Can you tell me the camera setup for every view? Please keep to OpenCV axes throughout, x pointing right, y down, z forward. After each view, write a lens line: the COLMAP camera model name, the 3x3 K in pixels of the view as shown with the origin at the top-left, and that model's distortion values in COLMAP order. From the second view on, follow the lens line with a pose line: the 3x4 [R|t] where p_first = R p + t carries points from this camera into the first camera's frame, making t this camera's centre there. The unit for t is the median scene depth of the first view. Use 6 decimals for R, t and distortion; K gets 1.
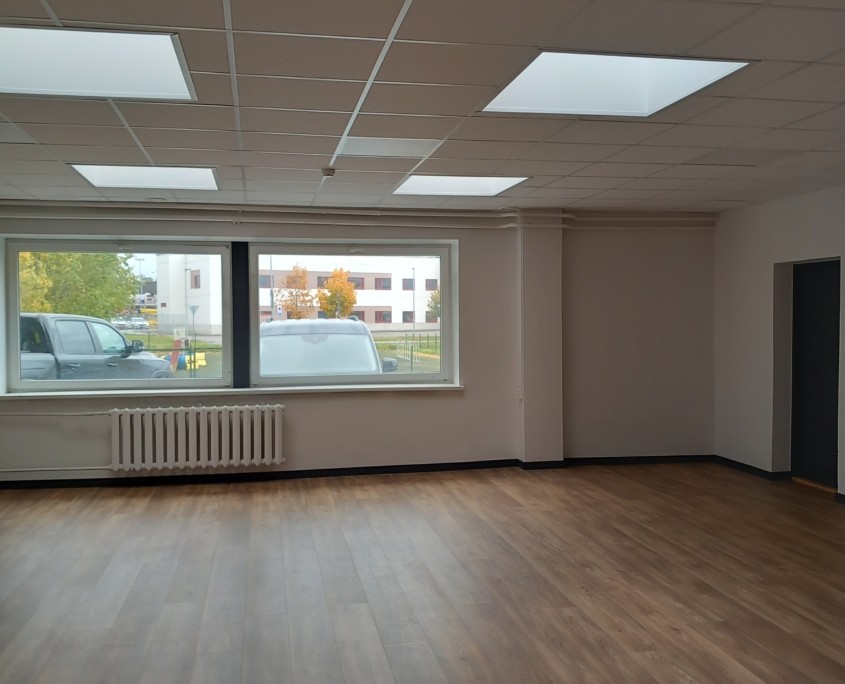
lens RADIAL K [[862.6, 0, 418.5], [0, 862.6, 332.9], [0, 0, 1]] dist [0.019660, 0.000000]
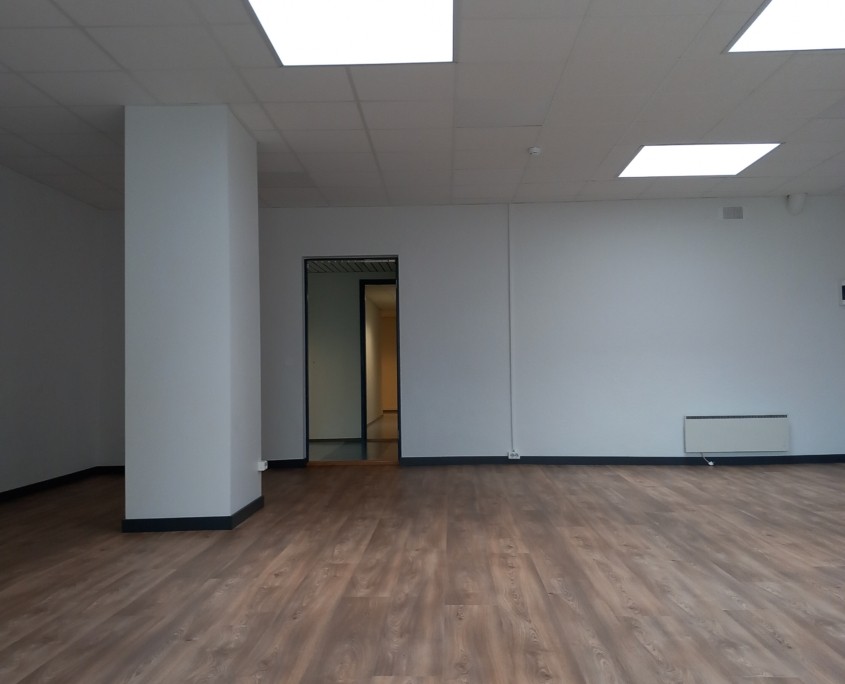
lens RADIAL K [[862.6, 0, 424.3], [0, 862.6, 336.8], [0, 0, 1]] dist [0.019660, 0.000000]
pose [[-0.978536, 0.030431, 0.203817, -0.057350], [0.025543, 0.999321, -0.026569, 0.100259], [-0.204487, -0.020792, -0.978648, 1.732495]]
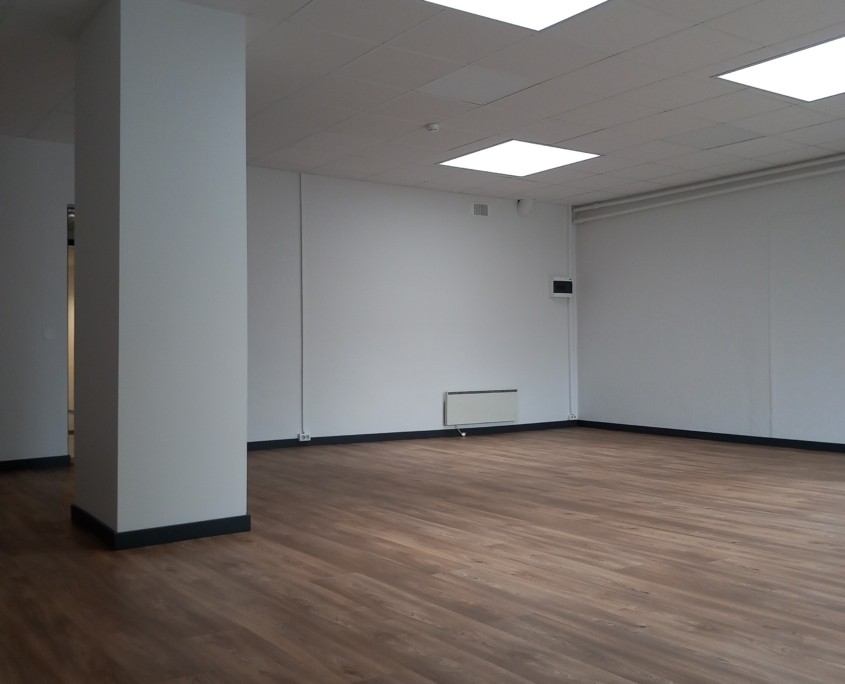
lens RADIAL K [[862.6, 0, 421.7], [0, 862.6, 350.3], [0, 0, 1]] dist [0.019660, 0.000000]
pose [[-0.907323, 0.017289, -0.420080, 0.645786], [0.014369, 0.999846, 0.010115, 0.115095], [0.420190, 0.003142, -0.907431, 1.606813]]
